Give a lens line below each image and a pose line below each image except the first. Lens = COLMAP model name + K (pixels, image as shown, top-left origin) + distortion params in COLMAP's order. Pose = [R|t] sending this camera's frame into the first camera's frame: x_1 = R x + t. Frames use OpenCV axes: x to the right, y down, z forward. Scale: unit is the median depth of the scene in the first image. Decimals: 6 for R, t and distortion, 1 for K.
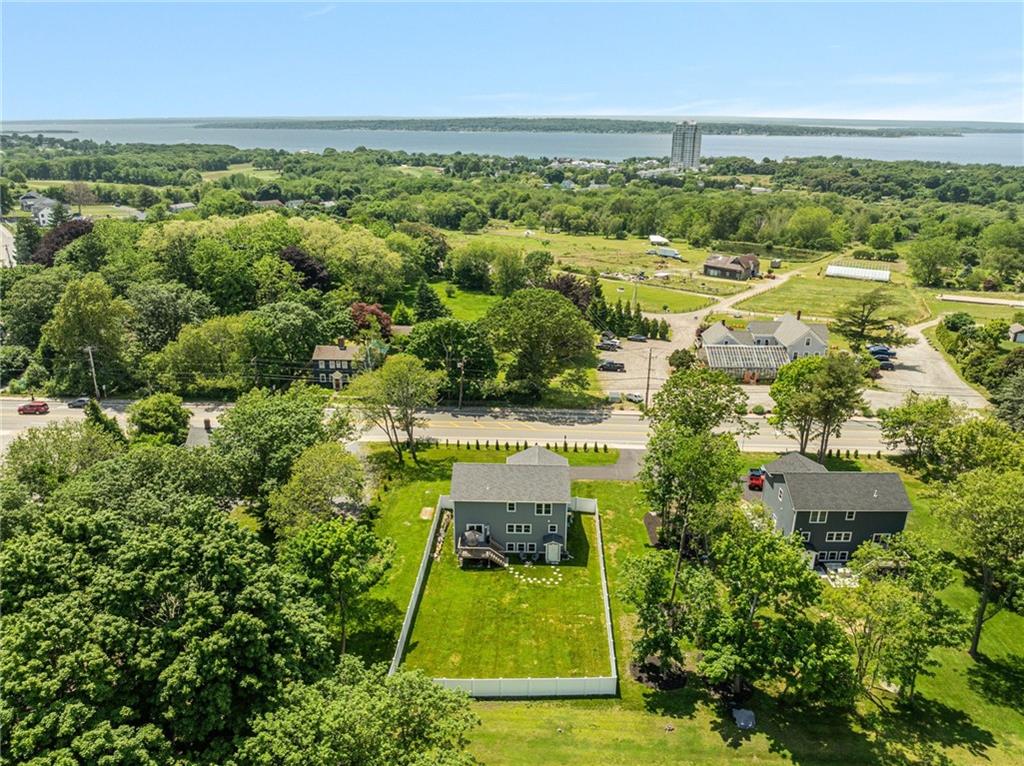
lens RADIAL K [[729.5, 0, 512.0], [0, 729.5, 383.0], [0, 0, 1]] dist [-0.036270, 0.003333]
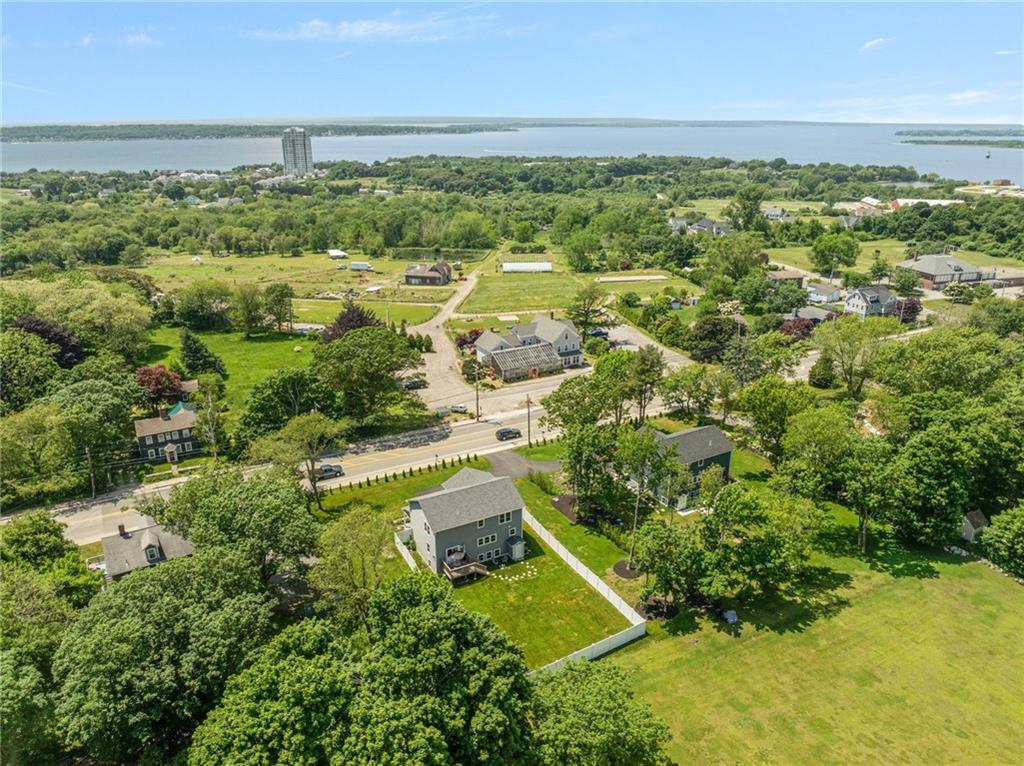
lens RADIAL K [[713.3, 0, 512.0], [0, 713.3, 383.0], [0, 0, 1]] dist [-0.029751, -0.003791]
pose [[0.864761, -0.181482, 0.468245, -0.223163], [0.179610, 0.982512, 0.049095, -0.048239], [-0.468966, 0.041645, 0.882234, -0.018557]]
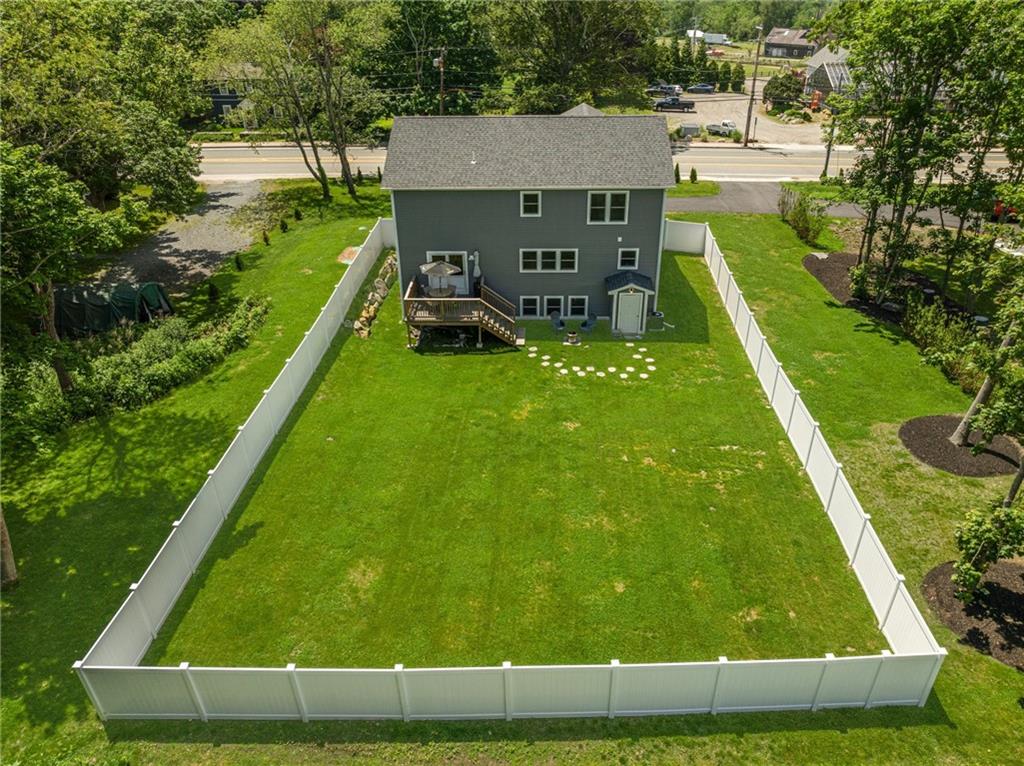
lens RADIAL K [[729.5, 0, 512.0], [0, 729.5, 383.0], [0, 0, 1]] dist [-0.036270, 0.003333]
pose [[0.999740, -0.014293, -0.017747, -0.002754], [0.017261, 0.983466, 0.180266, 0.097049], [0.014877, -0.180525, 0.983458, 0.283640]]
